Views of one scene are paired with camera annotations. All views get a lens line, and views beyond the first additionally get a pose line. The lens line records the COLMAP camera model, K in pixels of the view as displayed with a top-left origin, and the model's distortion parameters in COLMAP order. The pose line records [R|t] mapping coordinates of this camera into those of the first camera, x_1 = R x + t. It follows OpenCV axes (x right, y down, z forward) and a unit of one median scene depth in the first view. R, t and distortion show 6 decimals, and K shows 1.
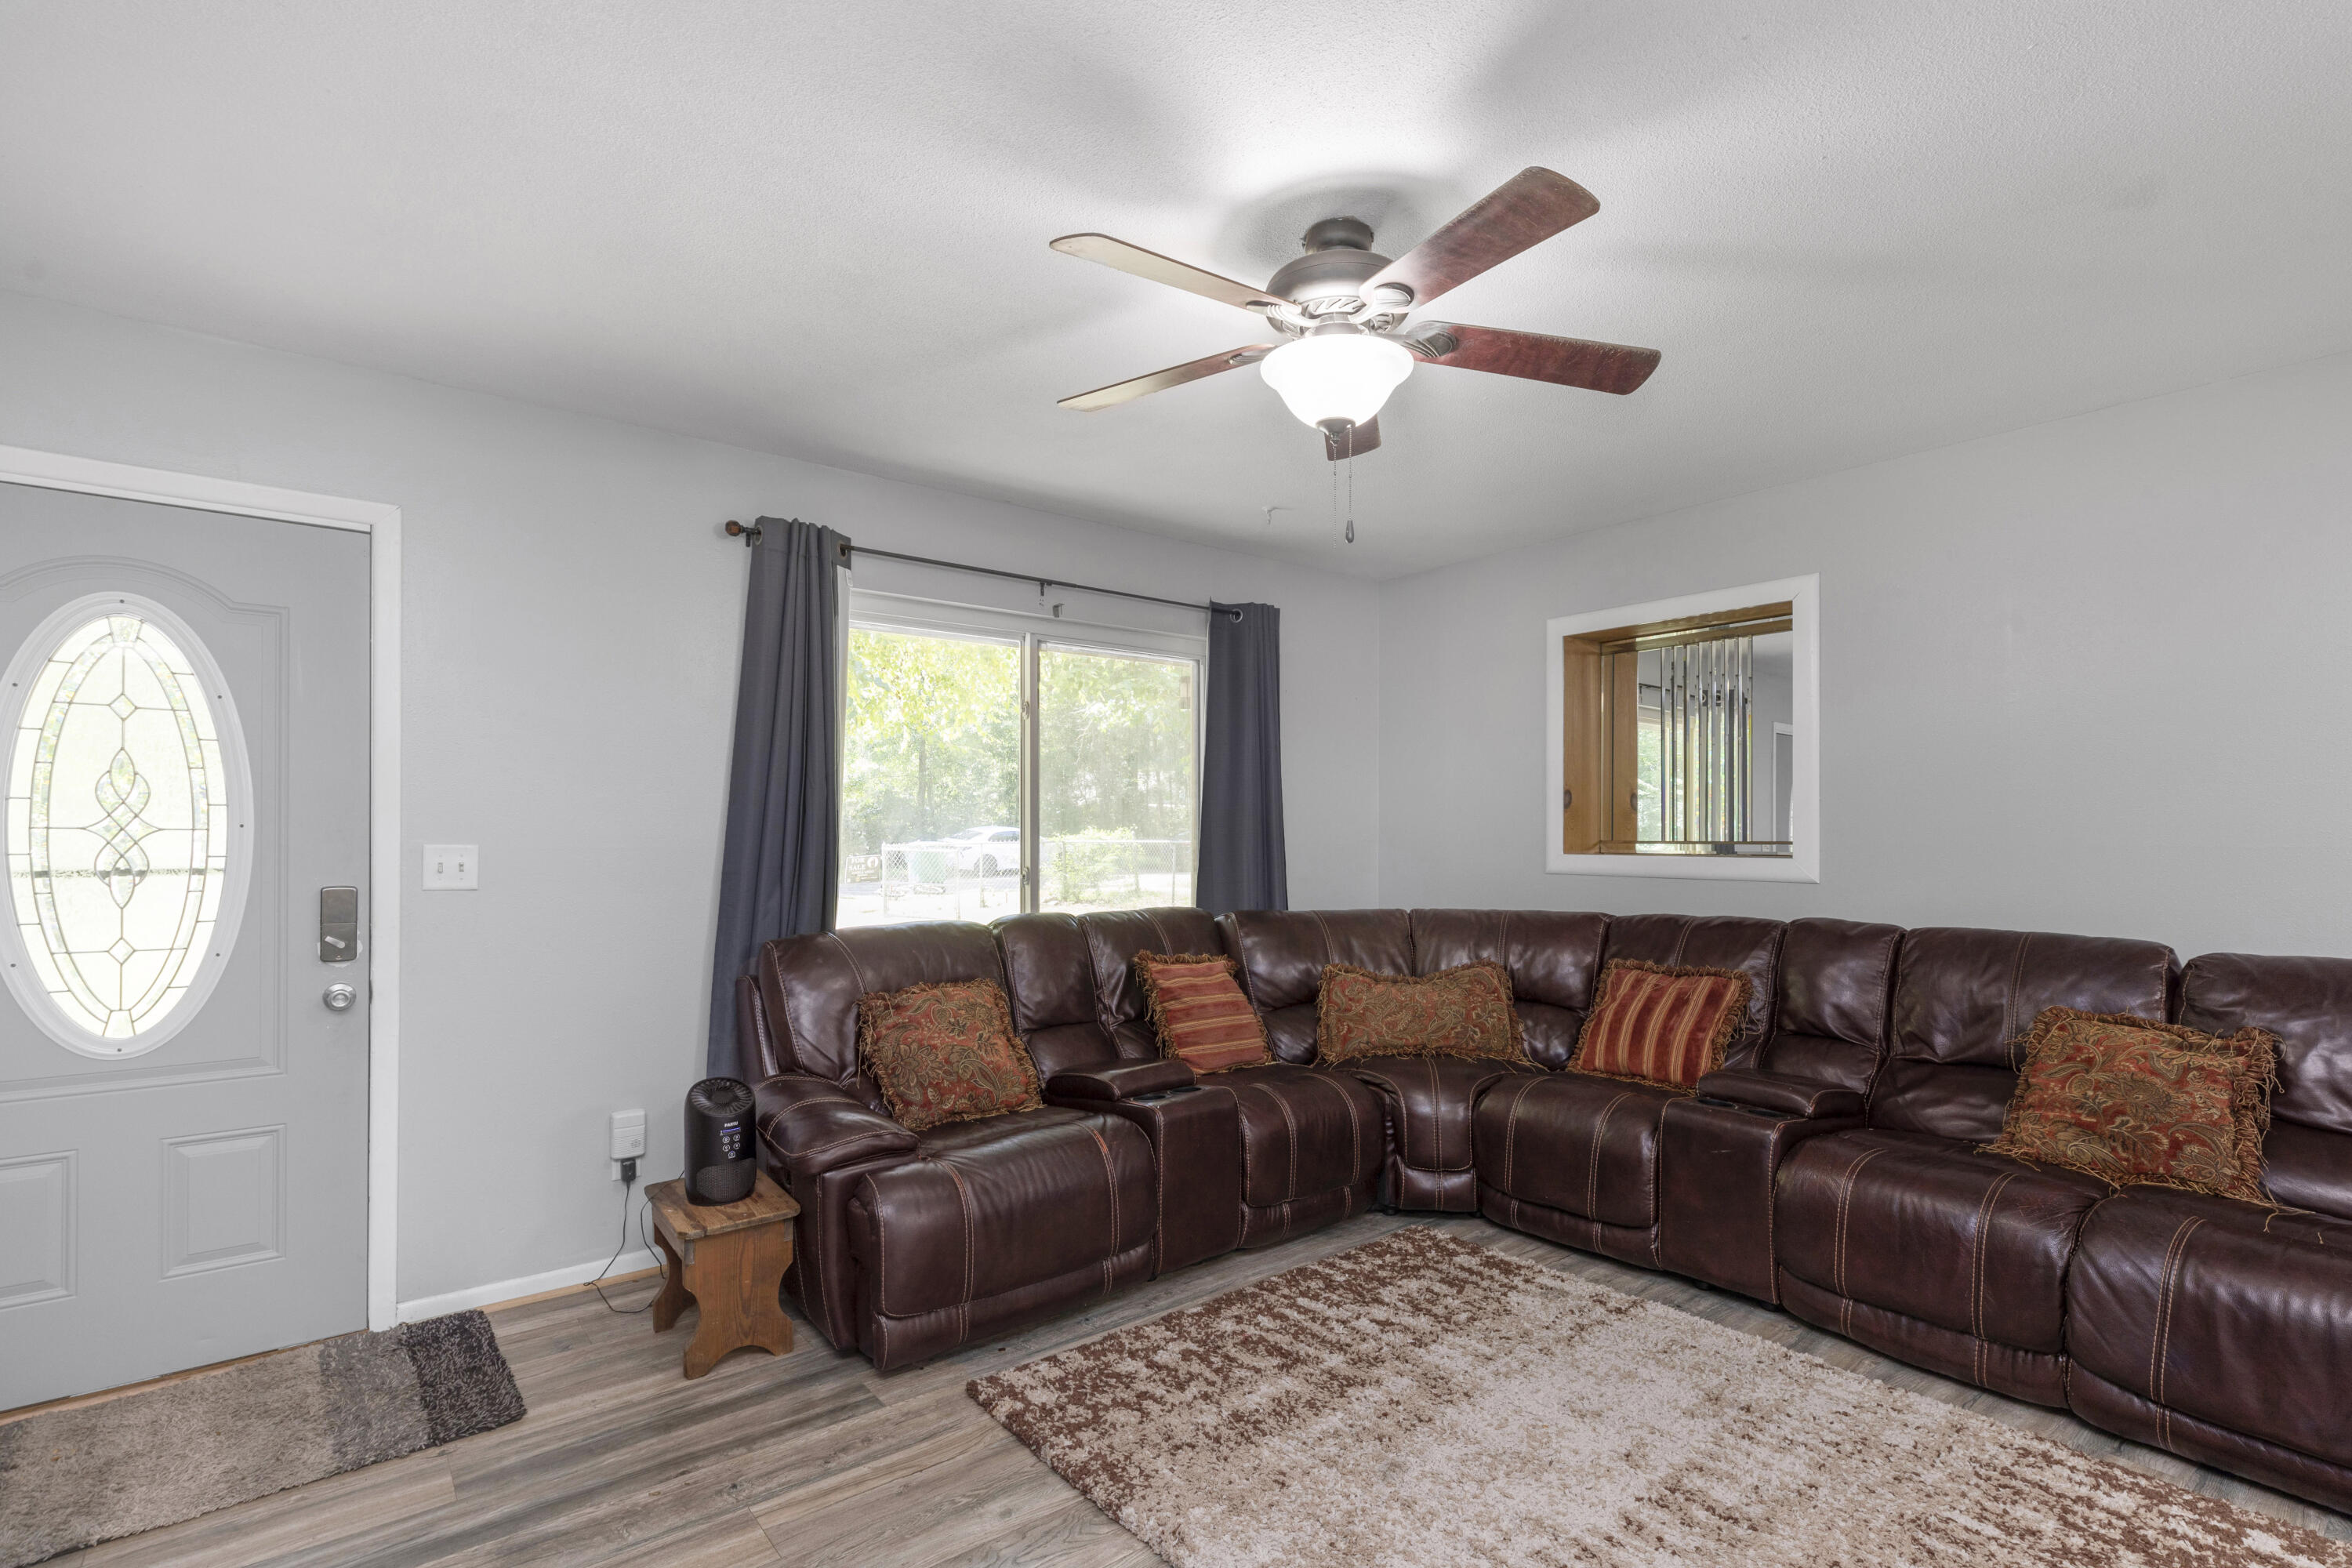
lens RADIAL K [[1079.2, 0, 1173.7], [0, 1079.2, 835.1], [0, 0, 1]] dist [0.000354, -0.000384]
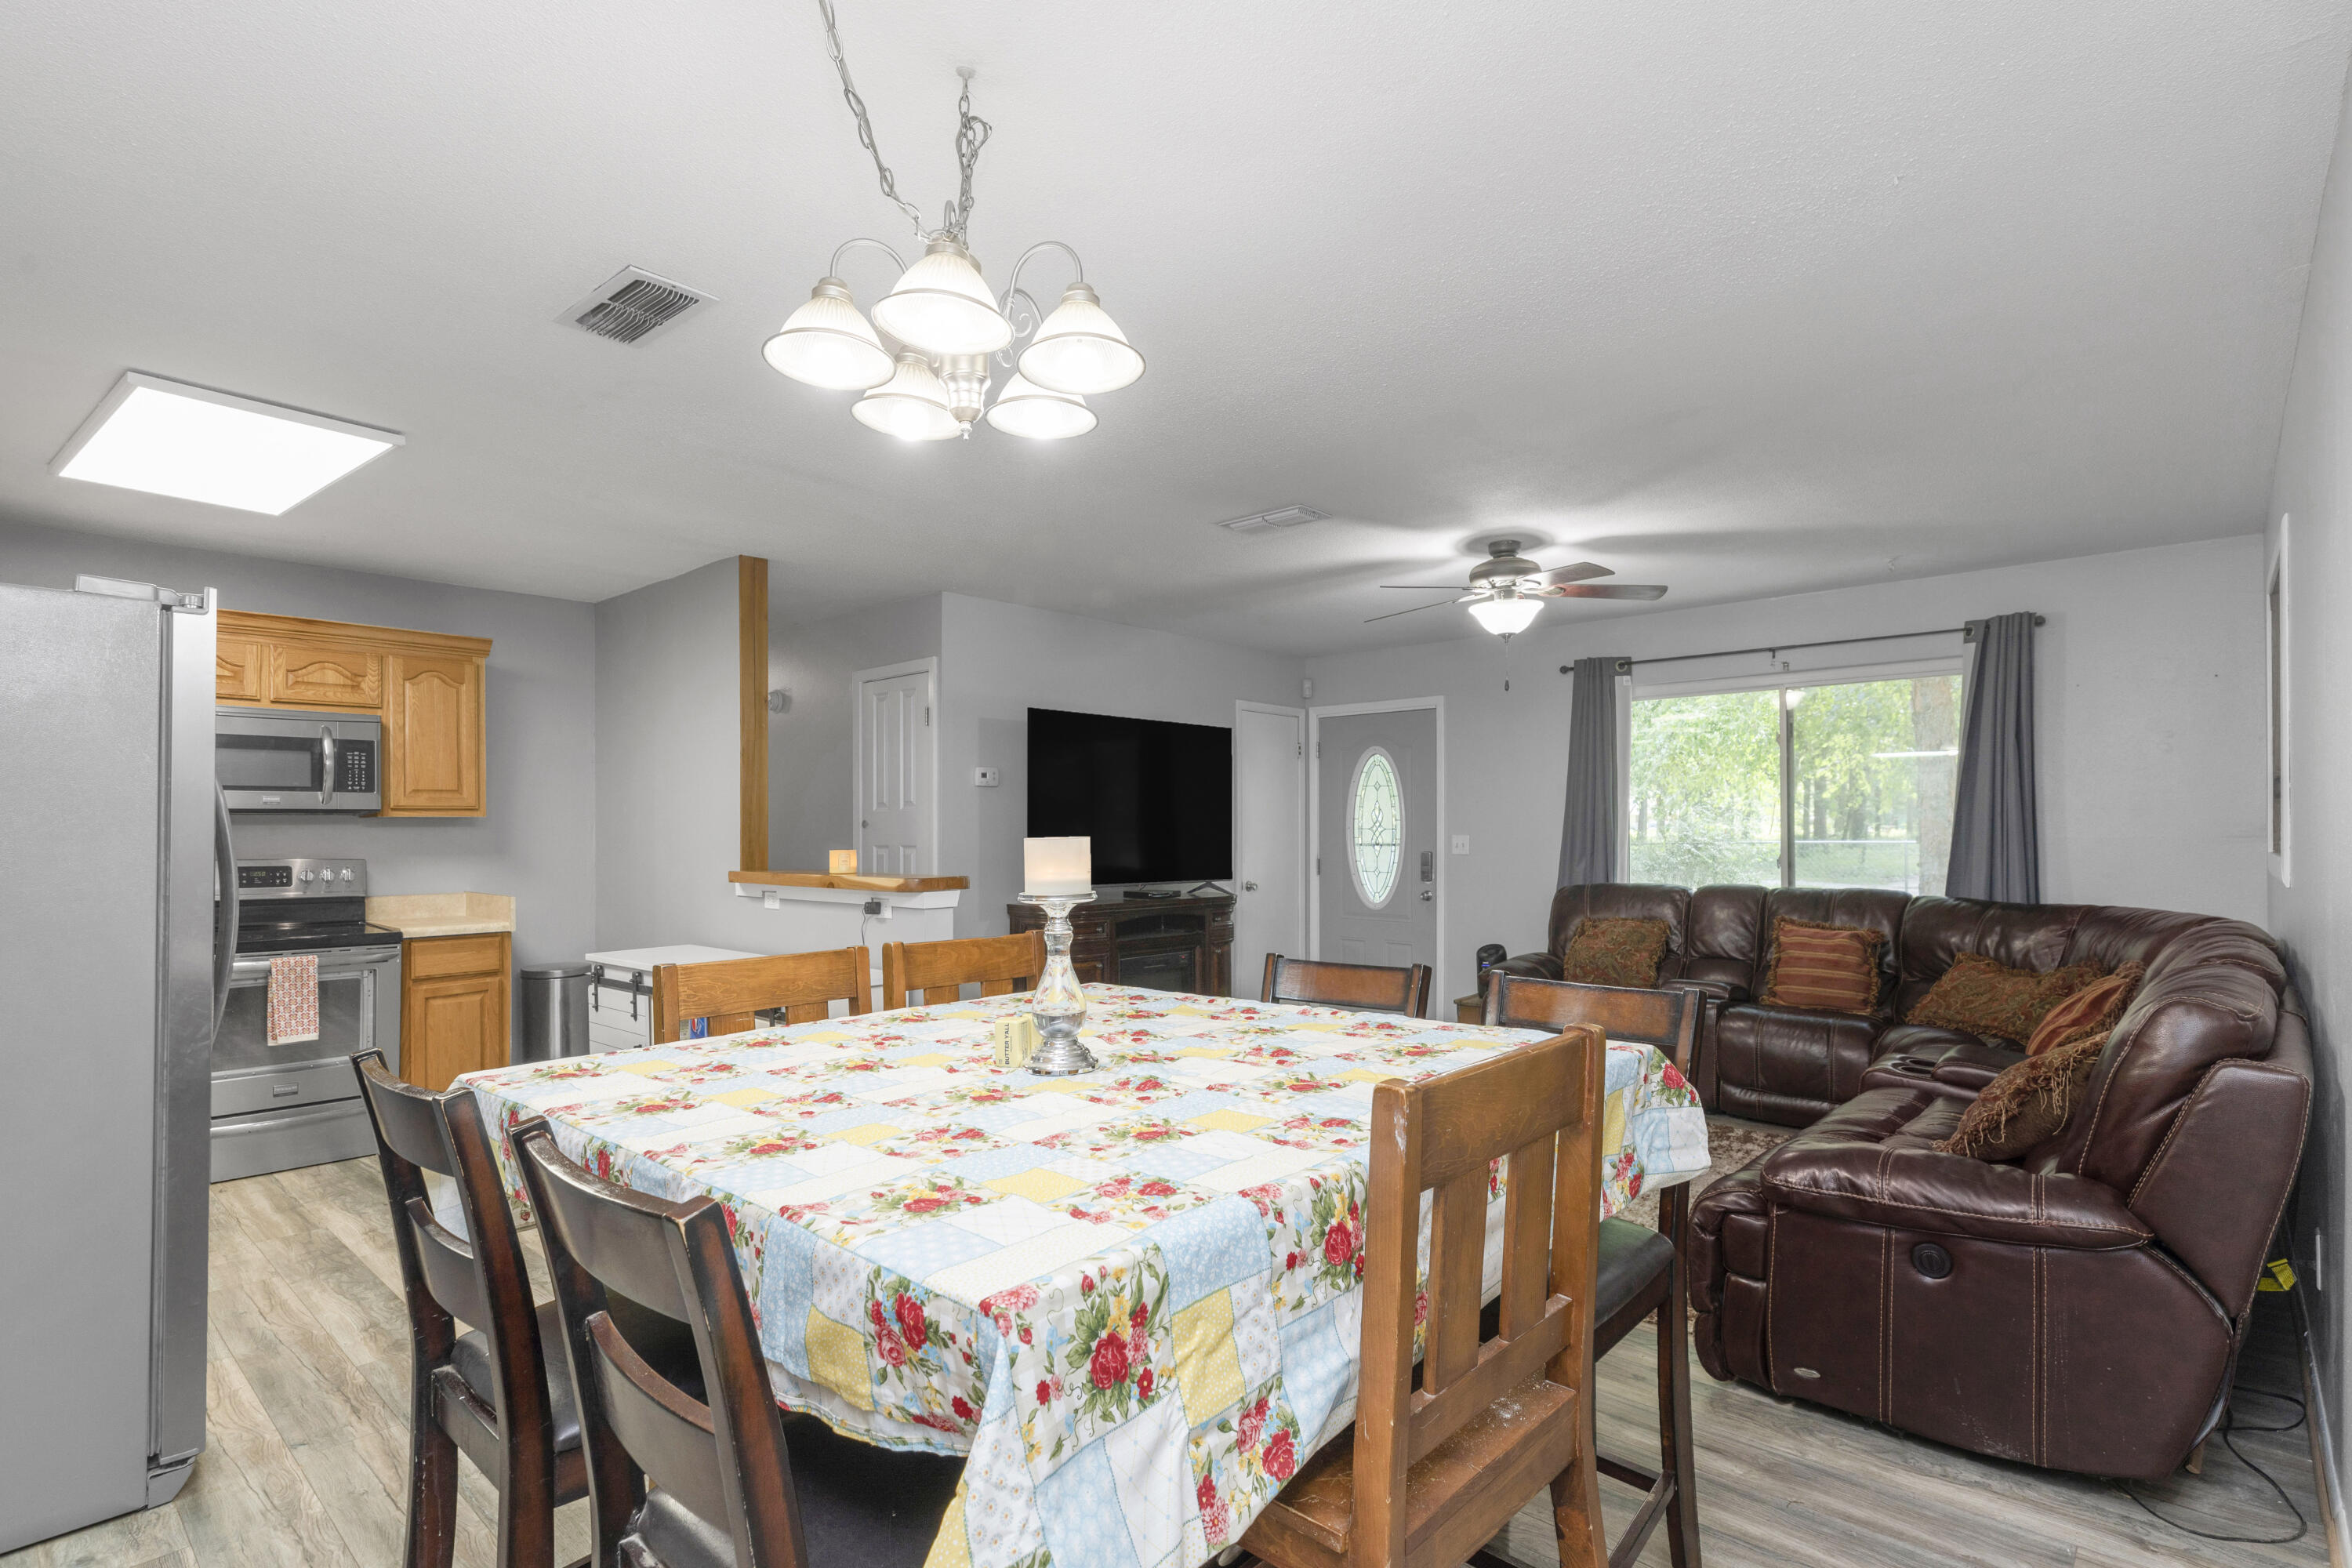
lens RADIAL K [[1183.1, 0, 1216.5], [0, 1183.1, 789.1], [0, 0, 1]] dist [-0.001534, -0.000132]
pose [[0.191826, -0.039470, -0.980635, 1.648564], [0.006915, 0.999221, -0.038865, 0.005392], [0.981405, 0.000675, 0.191950, -0.010657]]
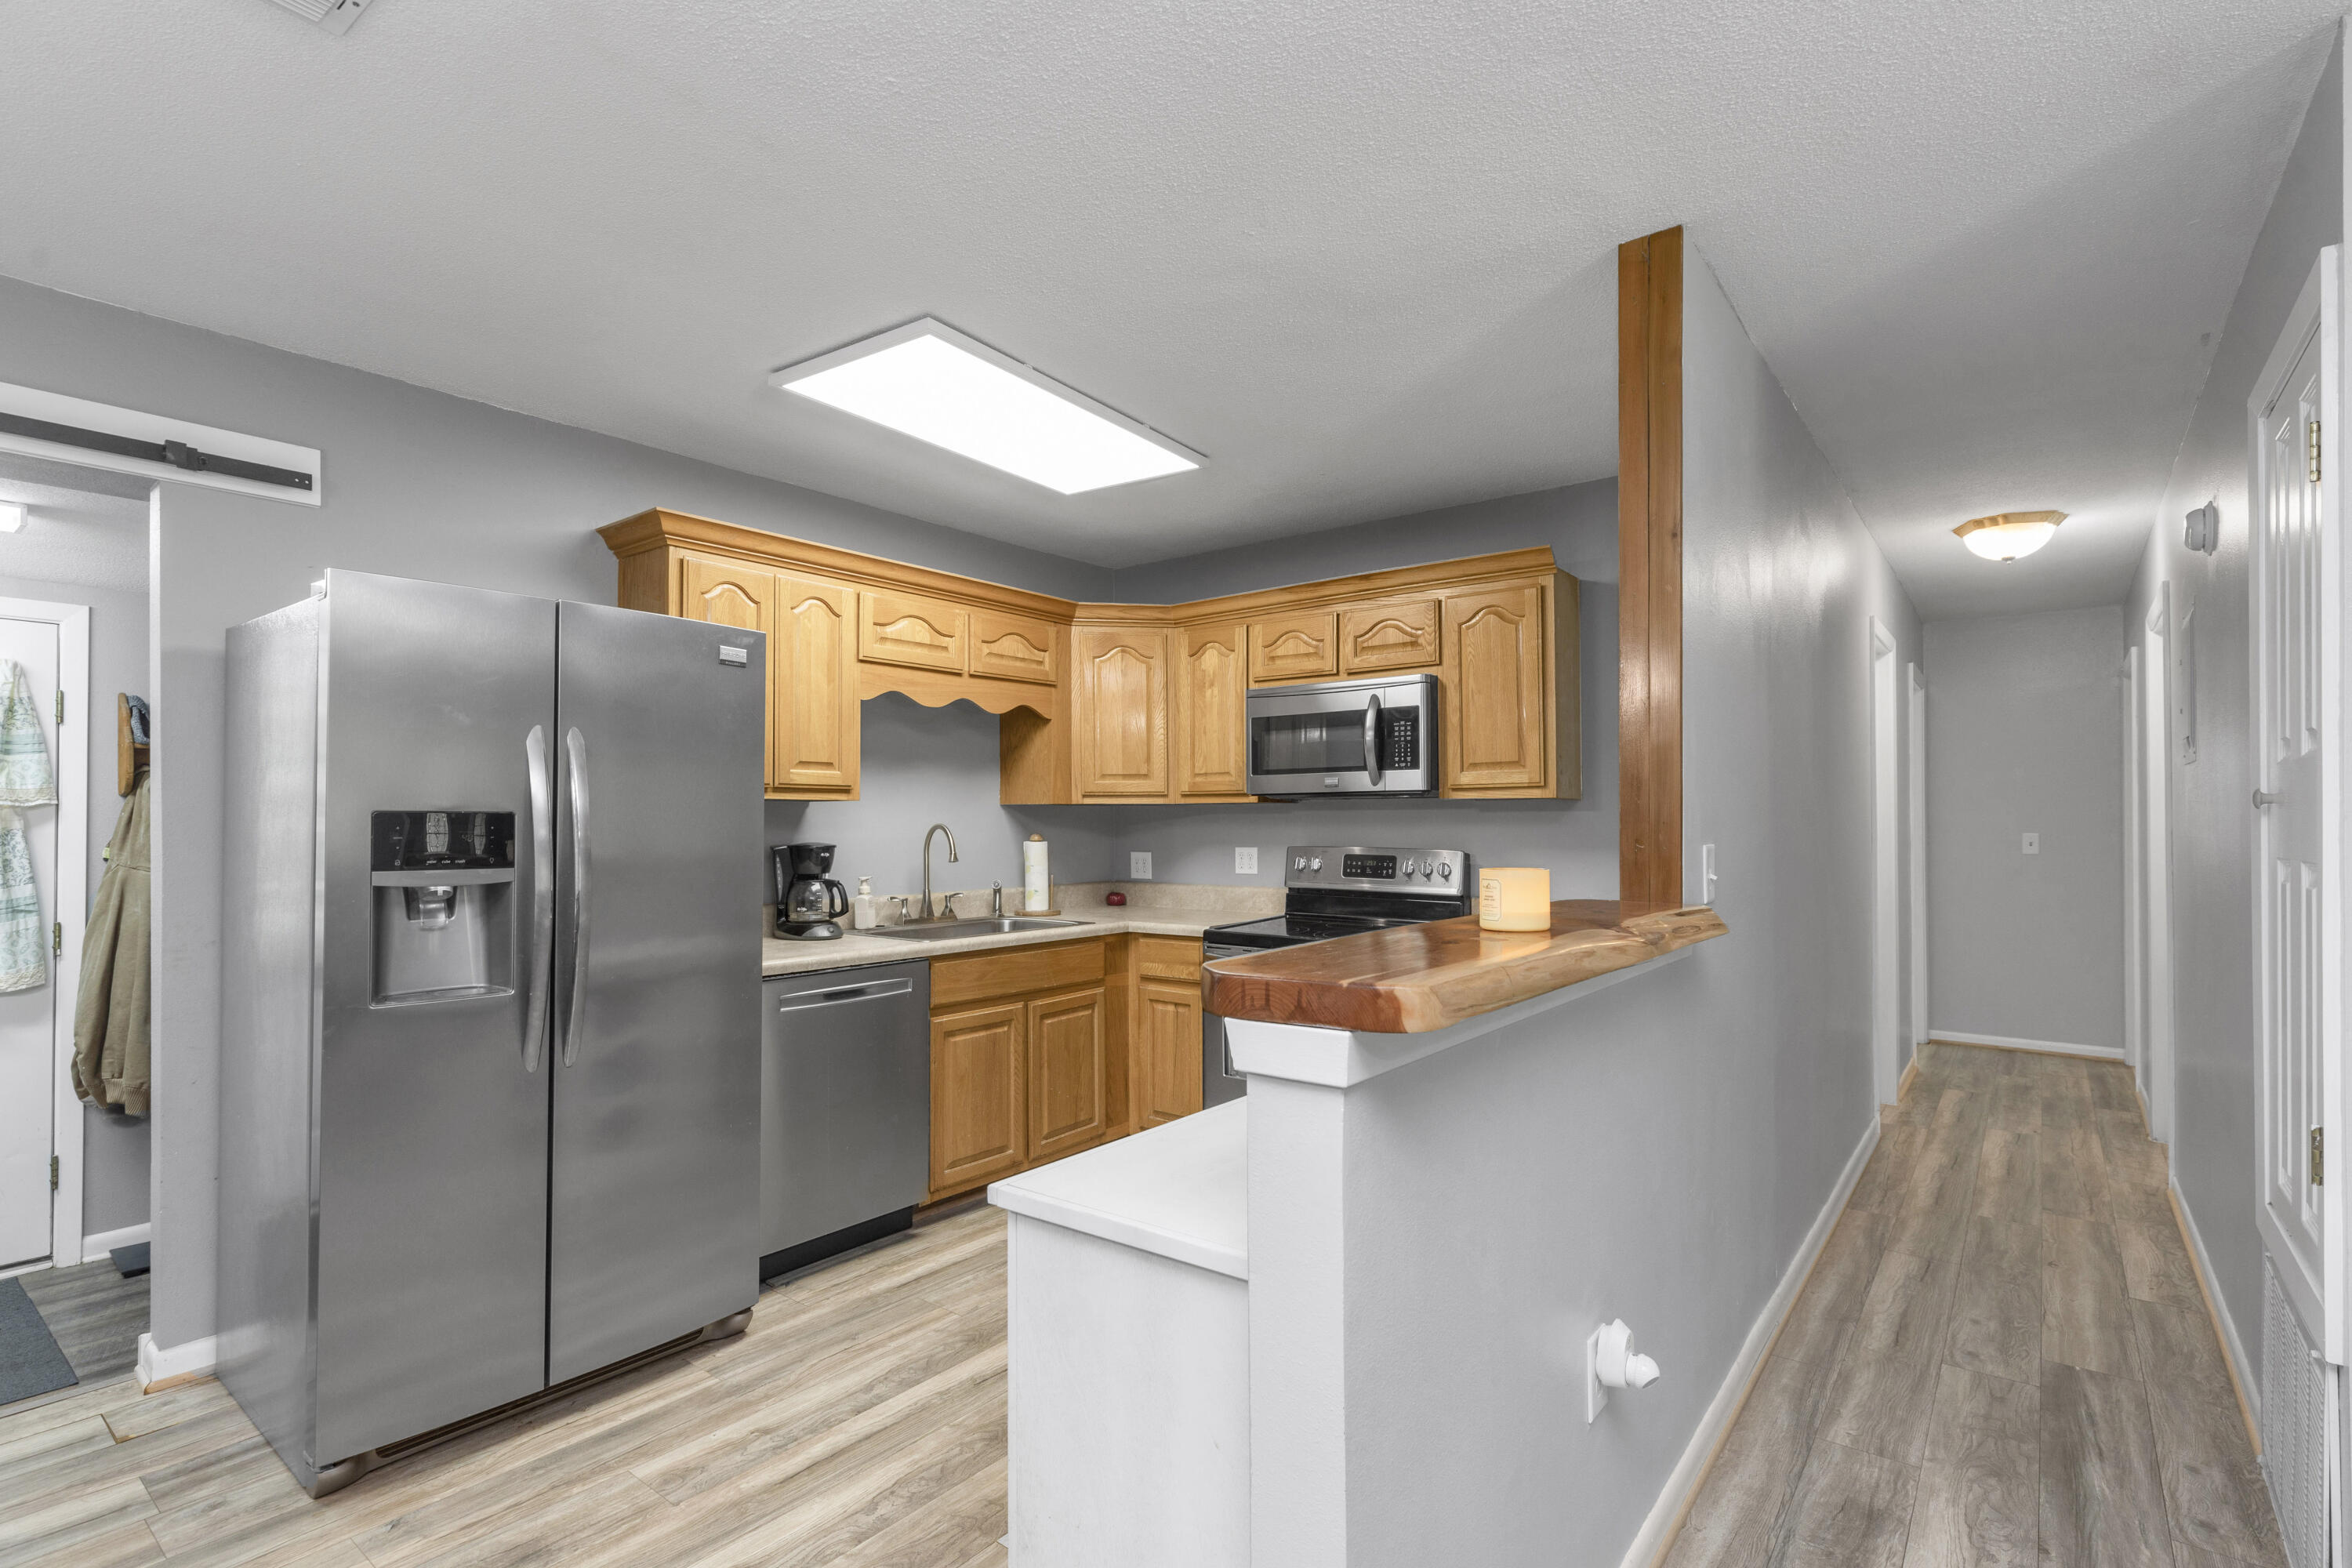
lens RADIAL K [[1113.3, 0, 1160.6], [0, 1113.3, 804.8], [0, 0, 1]] dist [0.001300, 0.000084]
pose [[-0.975231, -0.001387, -0.221186, 0.362517], [0.001594, 0.999910, -0.013299, -0.006068], [0.221185, -0.013323, -0.975141, 0.321096]]
